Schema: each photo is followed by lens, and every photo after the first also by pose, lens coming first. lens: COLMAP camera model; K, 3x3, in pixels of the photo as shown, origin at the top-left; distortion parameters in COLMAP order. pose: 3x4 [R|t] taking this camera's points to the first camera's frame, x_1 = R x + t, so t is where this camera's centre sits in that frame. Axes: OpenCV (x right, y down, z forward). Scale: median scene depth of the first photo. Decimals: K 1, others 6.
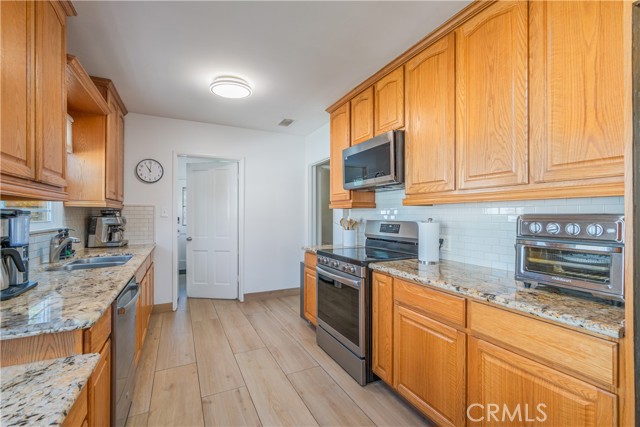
lens RADIAL K [[281.8, 0, 321.8], [0, 281.8, 212.0], [0, 0, 1]] dist [0.001958, -0.000274]
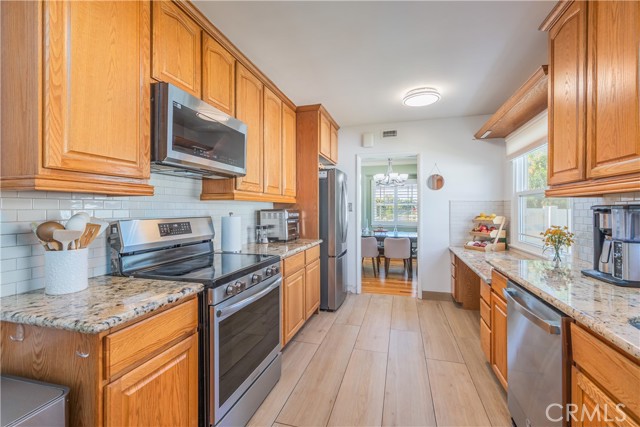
lens RADIAL K [[274.1, 0, 325.3], [0, 274.1, 209.1], [0, 0, 1]] dist [0.001141, -0.000049]
pose [[-0.738077, 0.000738, 0.674716, -0.494872], [-0.004534, 0.999971, -0.006054, 0.012133], [-0.674701, -0.007527, -0.738053, 1.252162]]
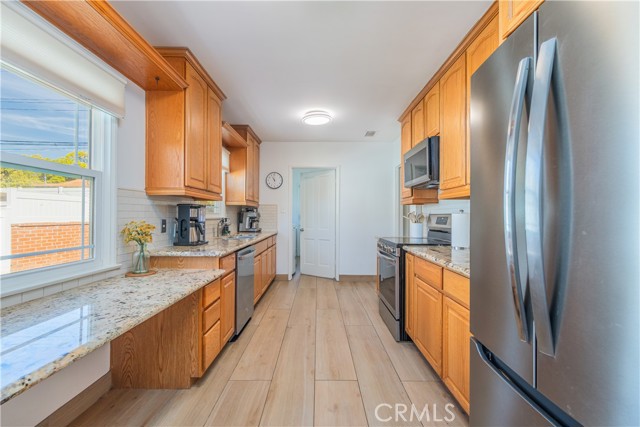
lens RADIAL K [[281.8, 0, 321.8], [0, 281.8, 212.0], [0, 0, 1]] dist [0.001958, -0.000274]
pose [[0.896035, -0.003186, -0.443972, 0.317125], [0.001115, 0.999987, -0.004926, 0.028878], [0.443982, 0.003919, 0.896027, -0.229324]]
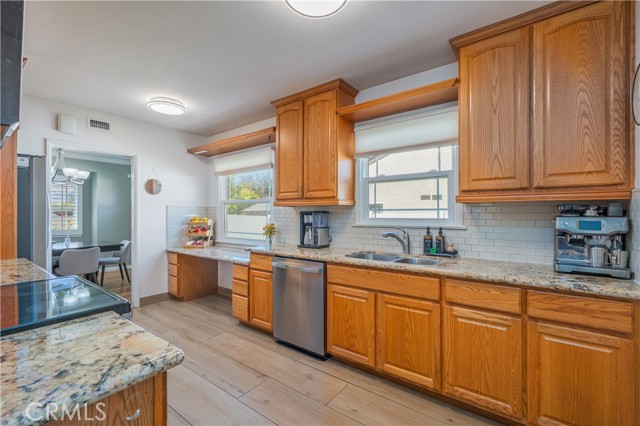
lens RADIAL K [[278.3, 0, 307.2], [0, 278.3, 212.8], [0, 0, 1]] dist [0.001907, 0.000046]
pose [[-0.910588, -0.001190, -0.413315, -0.078112], [0.003976, 0.999924, -0.011639, 0.017605], [0.413297, -0.012242, -0.910514, 1.489855]]
